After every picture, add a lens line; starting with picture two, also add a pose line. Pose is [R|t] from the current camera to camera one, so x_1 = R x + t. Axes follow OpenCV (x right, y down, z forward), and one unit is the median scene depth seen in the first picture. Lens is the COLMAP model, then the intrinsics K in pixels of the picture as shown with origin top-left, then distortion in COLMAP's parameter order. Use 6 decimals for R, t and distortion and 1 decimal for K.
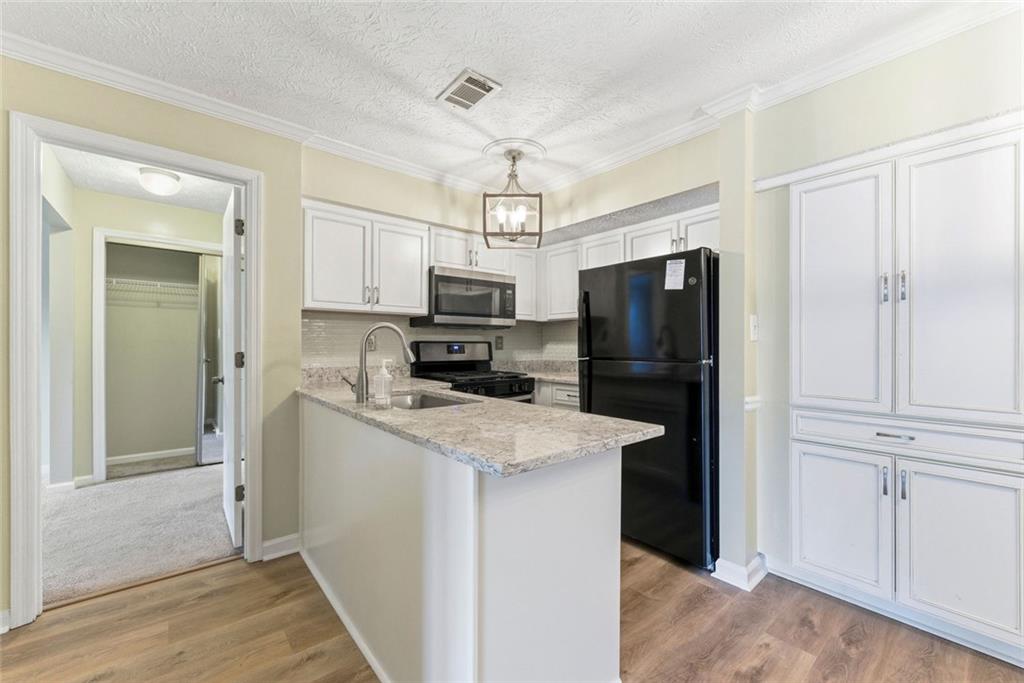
lens RADIAL K [[417.0, 0, 513.3], [0, 417.0, 342.7], [0, 0, 1]] dist [-0.001951, 0.000399]
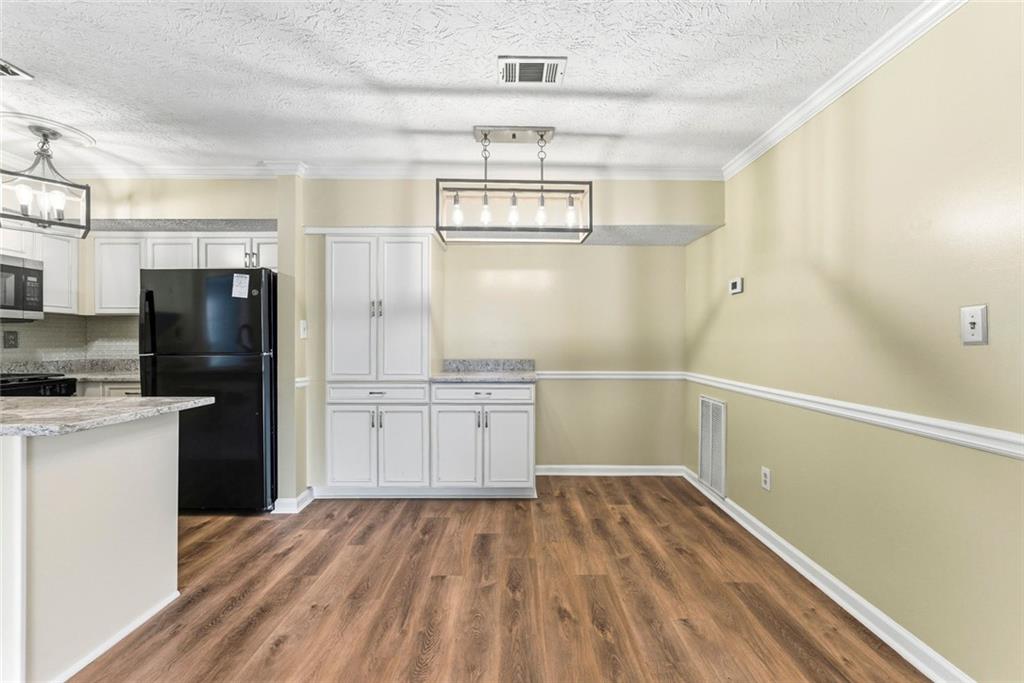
lens RADIAL K [[417.0, 0, 518.3], [0, 417.0, 341.6], [0, 0, 1]] dist [-0.001951, 0.000399]
pose [[0.636140, -0.000654, 0.771573, -0.048978], [-0.002537, 0.999992, 0.002939, 0.000066], [-0.771569, -0.003827, 0.636134, -0.429457]]
